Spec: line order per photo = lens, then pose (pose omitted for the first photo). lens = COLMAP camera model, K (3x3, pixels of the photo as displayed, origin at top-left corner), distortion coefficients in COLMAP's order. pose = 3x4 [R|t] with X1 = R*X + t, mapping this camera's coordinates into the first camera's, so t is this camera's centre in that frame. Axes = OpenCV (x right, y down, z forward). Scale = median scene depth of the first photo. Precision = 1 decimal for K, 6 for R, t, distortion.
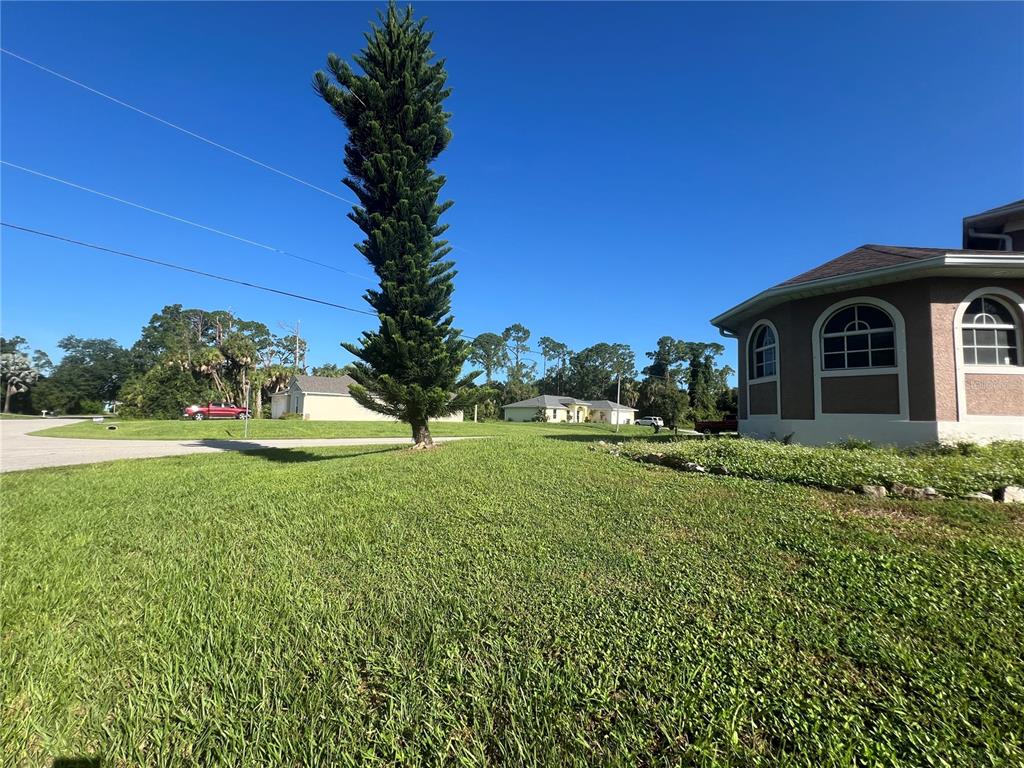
lens RADIAL K [[412.1, 0, 510.7], [0, 412.1, 386.5], [0, 0, 1]] dist [-0.000711, -0.000261]
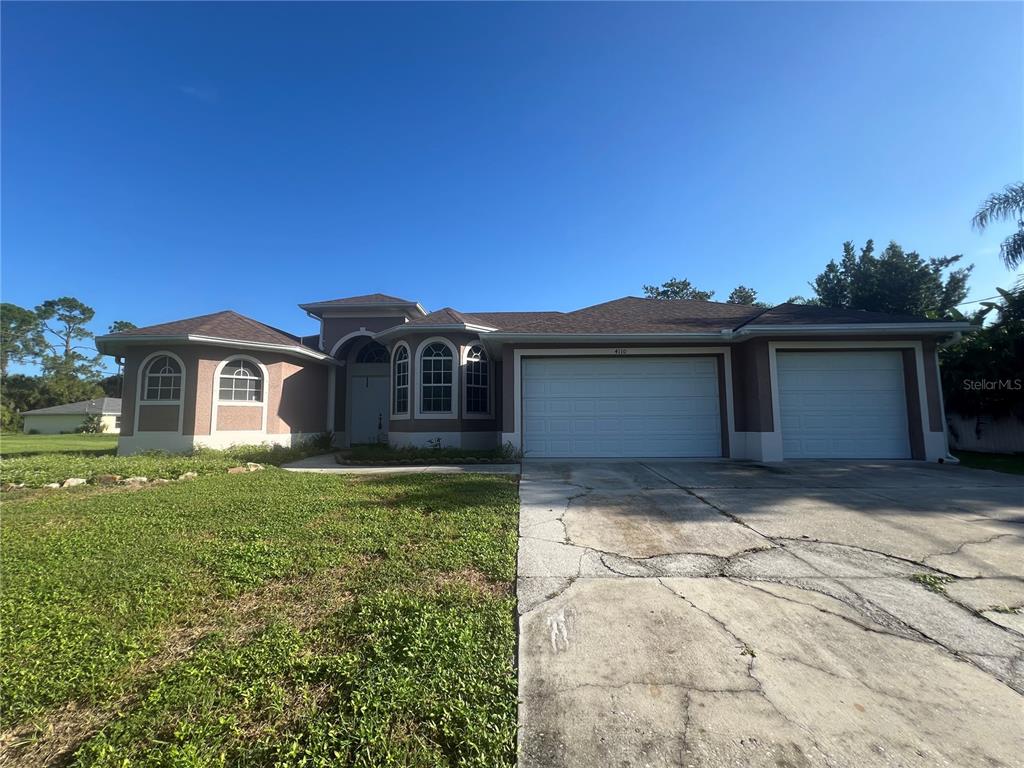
lens RADIAL K [[412.1, 0, 510.7], [0, 412.1, 386.5], [0, 0, 1]] dist [-0.000711, -0.000261]
pose [[0.698485, 0.036090, 0.714714, 0.626500], [-0.031890, 0.999305, -0.019295, -0.096857], [-0.714914, -0.009315, 0.699151, -0.845651]]
